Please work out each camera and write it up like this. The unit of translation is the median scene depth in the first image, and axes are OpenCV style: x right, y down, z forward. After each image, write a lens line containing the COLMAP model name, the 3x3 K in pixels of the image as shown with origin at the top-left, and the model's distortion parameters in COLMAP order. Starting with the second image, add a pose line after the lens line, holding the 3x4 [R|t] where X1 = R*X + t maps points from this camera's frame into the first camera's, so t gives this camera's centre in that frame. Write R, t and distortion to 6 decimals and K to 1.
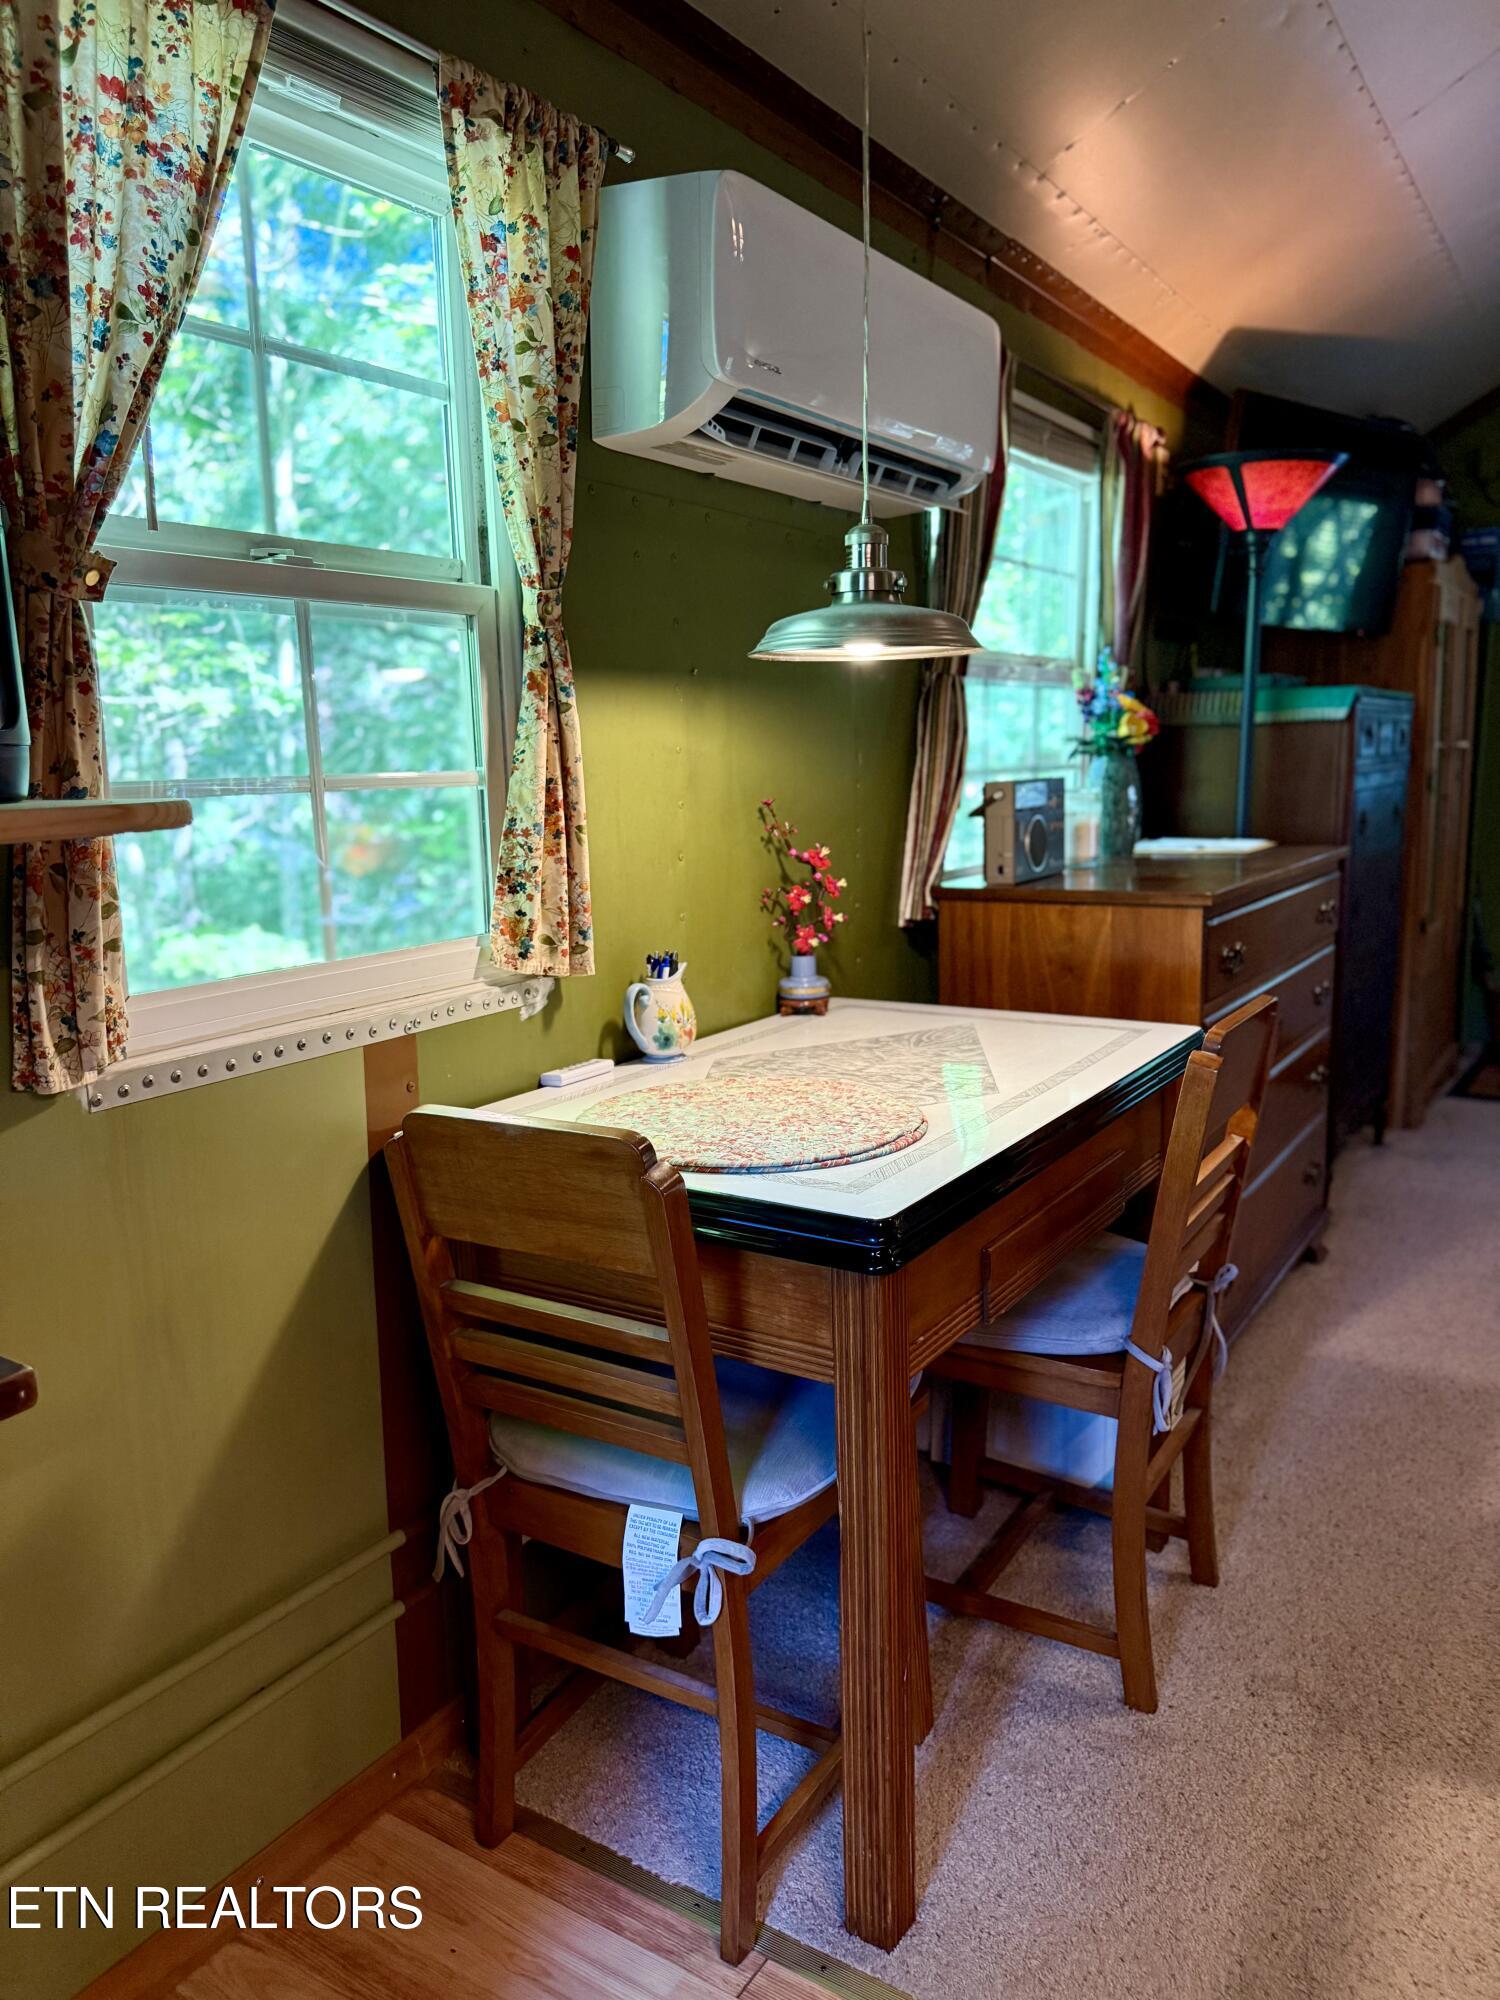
lens RADIAL K [[1426.3, 0, 752.9], [0, 1426.3, 1007.2], [0, 0, 1]] dist [0.007972, -0.015485]
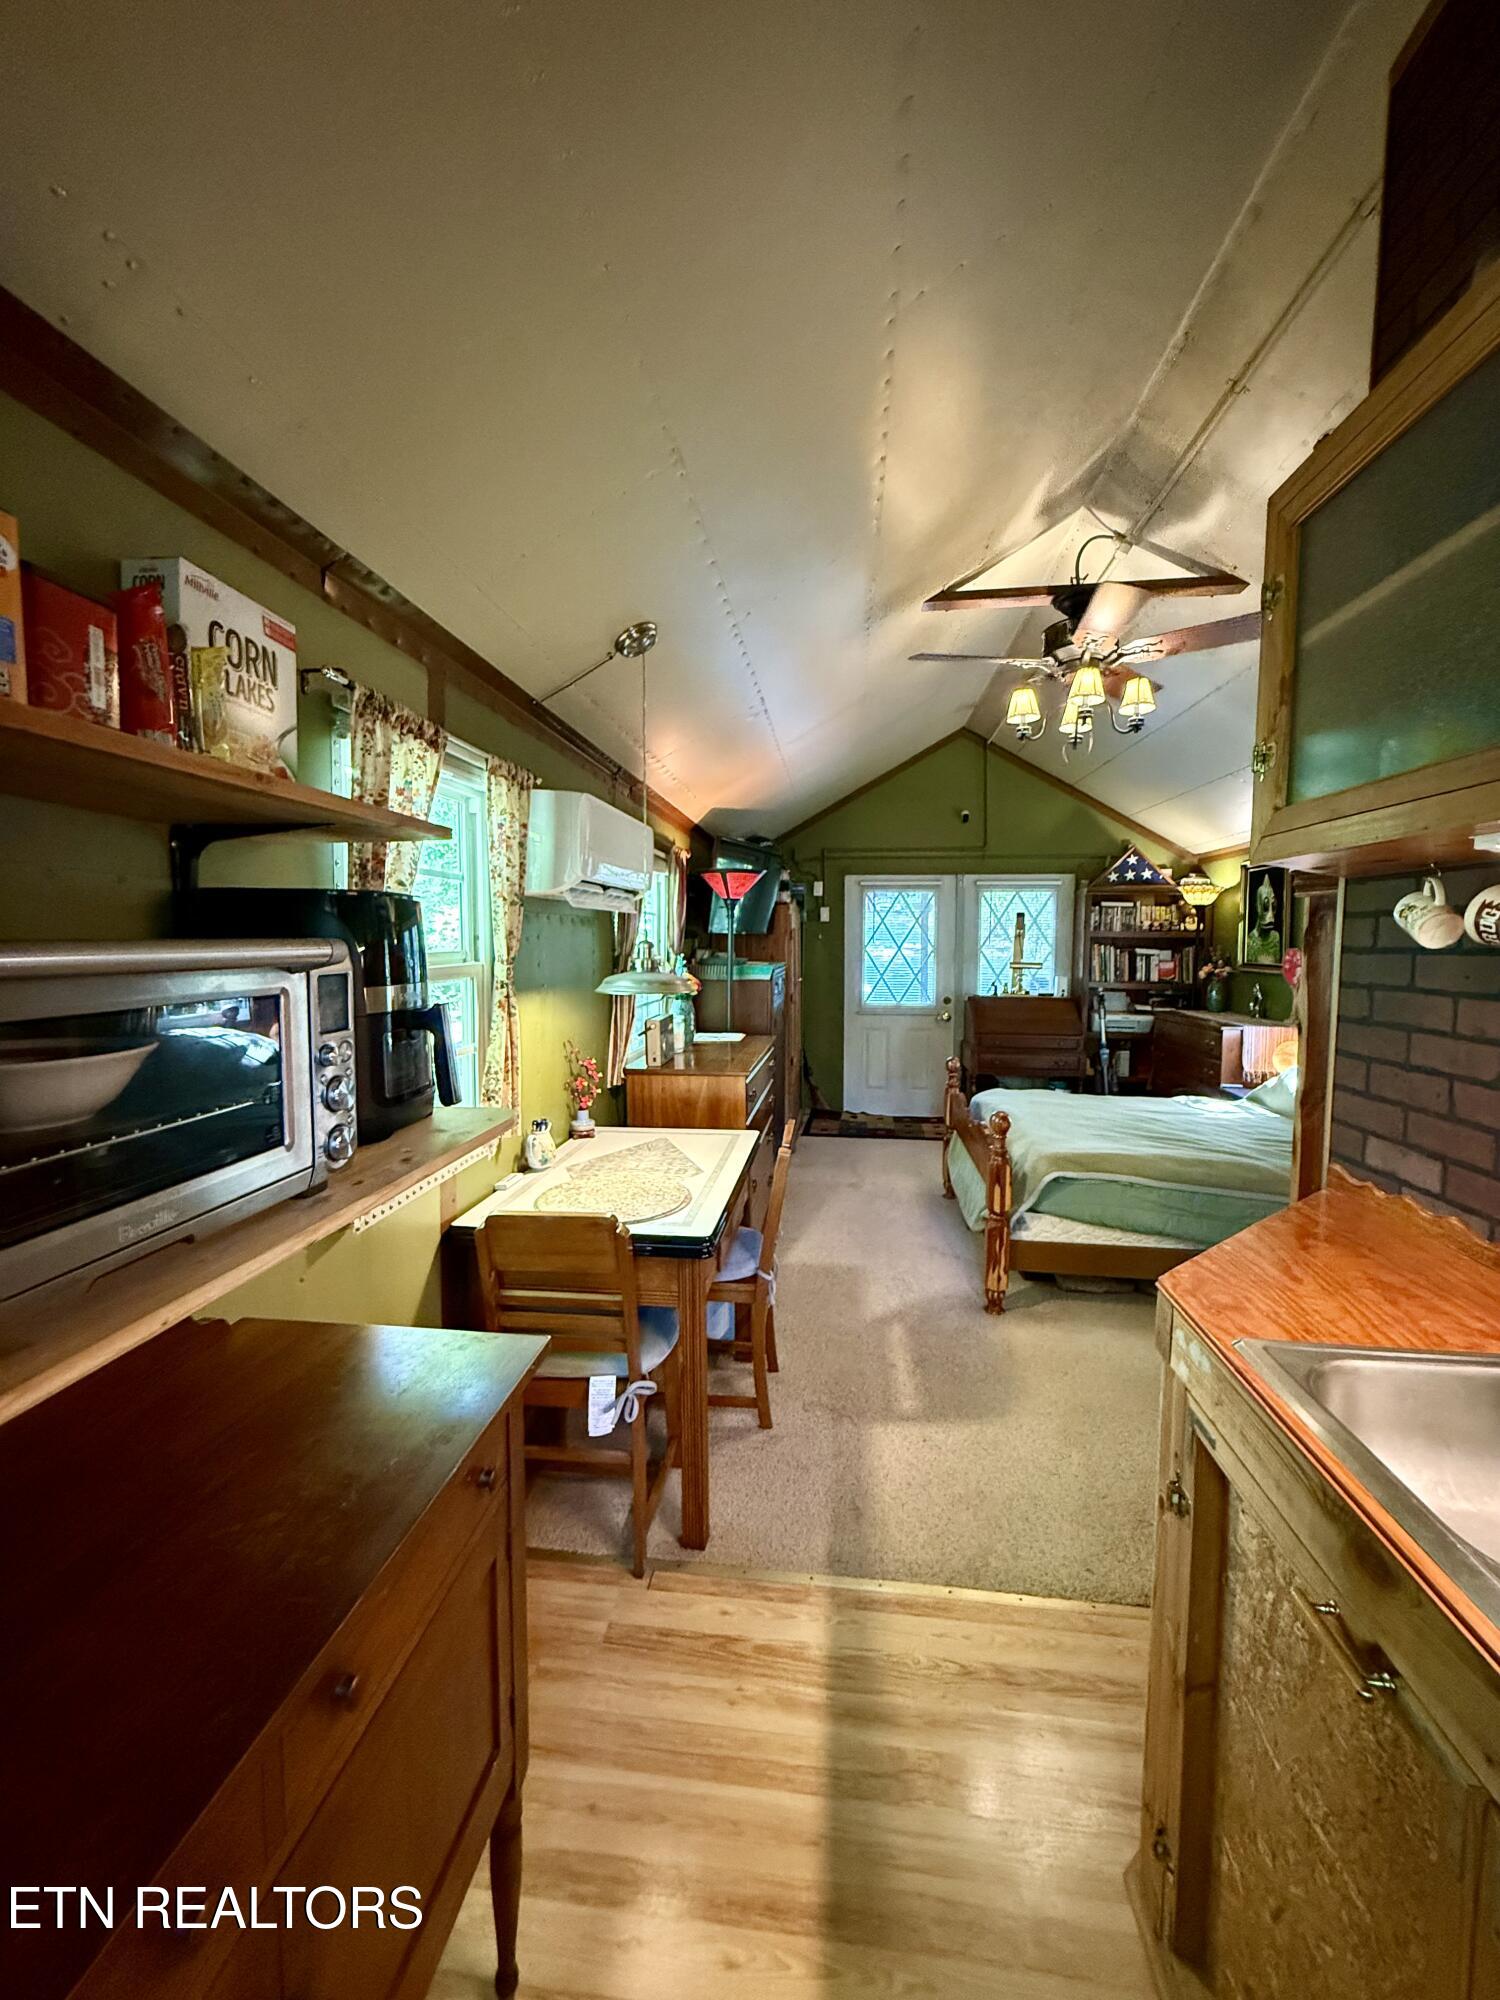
lens RADIAL K [[797.5, 0, 746.7], [0, 797.5, 993.8], [0, 0, 1]] dist [-0.011821, 0.000025]
pose [[0.901130, -0.008274, 0.433470, -0.328109], [0.056999, 0.993401, -0.099532, -0.096181], [-0.429786, 0.114398, 0.895655, -0.253602]]
